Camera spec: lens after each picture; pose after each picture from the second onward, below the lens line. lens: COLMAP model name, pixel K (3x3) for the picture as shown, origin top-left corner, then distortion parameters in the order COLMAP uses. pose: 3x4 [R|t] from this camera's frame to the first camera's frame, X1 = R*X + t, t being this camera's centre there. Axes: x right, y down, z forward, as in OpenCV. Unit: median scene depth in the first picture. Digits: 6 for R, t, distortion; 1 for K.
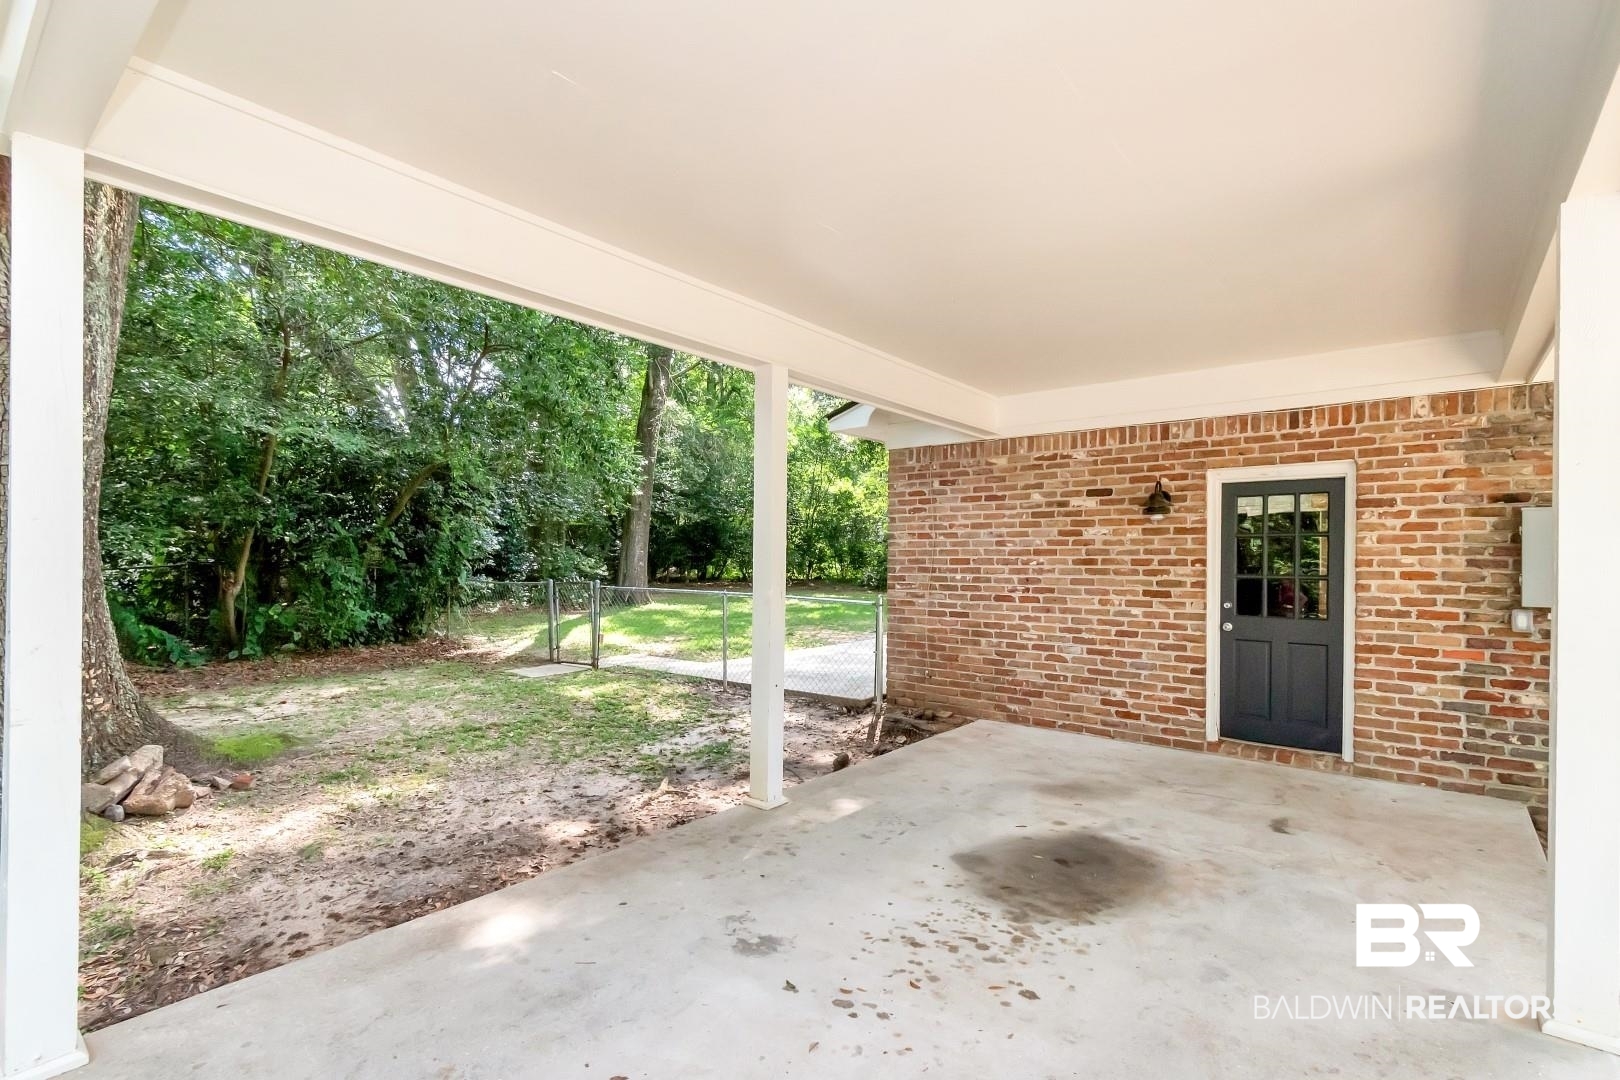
lens RADIAL K [[744.3, 0, 822.6], [0, 744.3, 523.0], [0, 0, 1]] dist [0.002734, 0.000478]
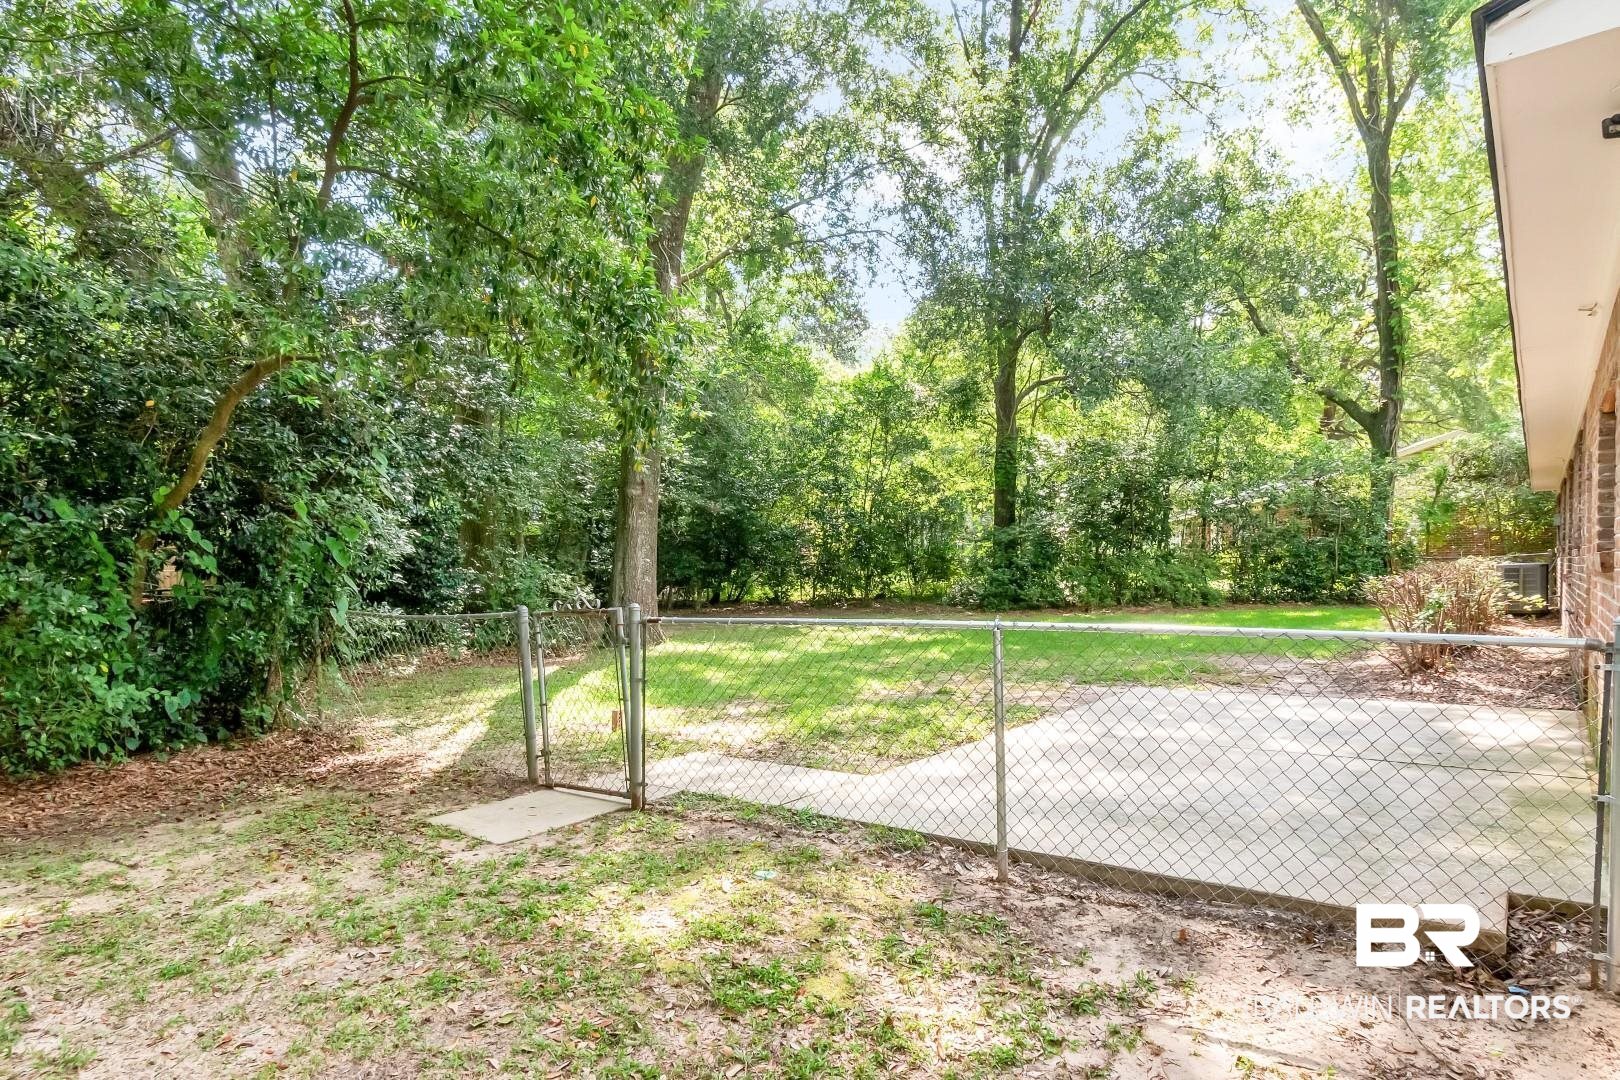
lens RADIAL K [[882.2, 0, 812.0], [0, 882.2, 563.8], [0, 0, 1]] dist [-0.002345, -0.000622]
pose [[0.999505, -0.031274, 0.003330, -0.157652], [0.031146, 0.998960, 0.033287, 0.030858], [-0.004367, -0.033167, 0.999440, 0.382560]]
